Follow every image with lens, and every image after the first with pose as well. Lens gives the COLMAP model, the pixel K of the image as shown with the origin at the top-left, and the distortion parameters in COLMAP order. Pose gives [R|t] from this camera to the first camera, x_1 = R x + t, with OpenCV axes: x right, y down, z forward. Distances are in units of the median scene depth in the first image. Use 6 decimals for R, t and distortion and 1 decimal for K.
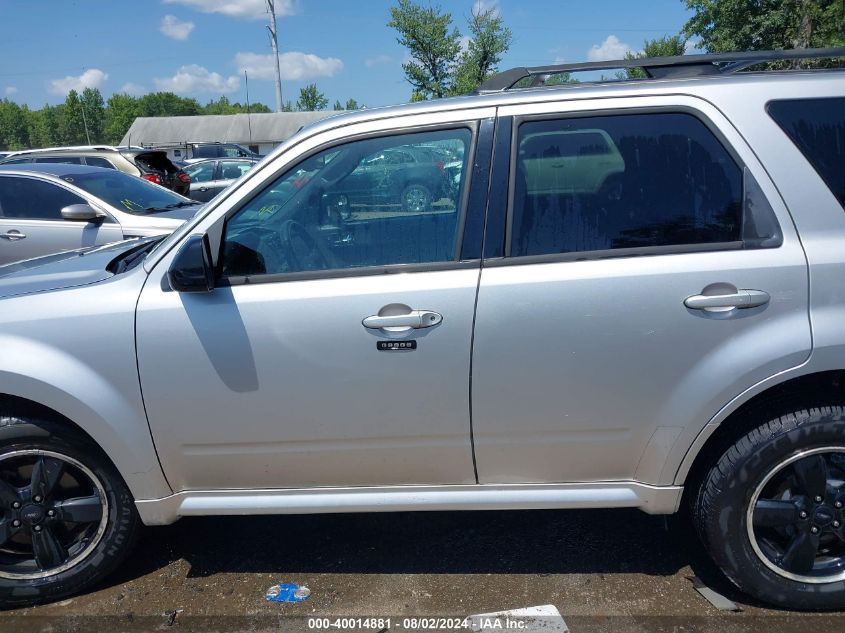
lens RADIAL K [[730.4, 0, 422.5], [0, 730.4, 316.5], [0, 0, 1]] dist [0.064372, -0.105182]
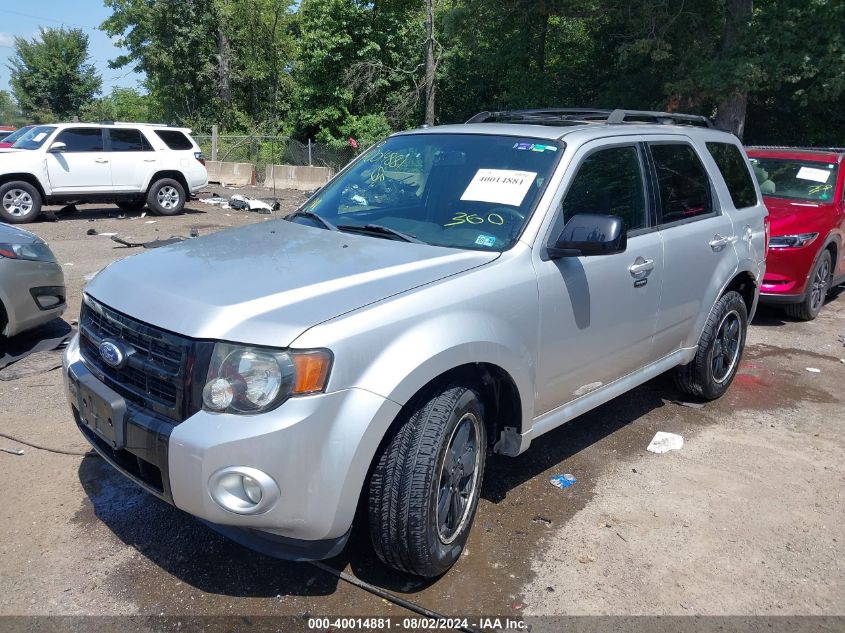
lens RADIAL K [[730.4, 0, 422.5], [0, 730.4, 316.5], [0, 0, 1]] dist [0.064372, -0.105182]
pose [[0.604913, -0.132316, 0.785222, -1.546616], [0.127922, 0.989438, 0.068181, -0.056936], [-0.785950, 0.059203, 0.615450, 0.398220]]
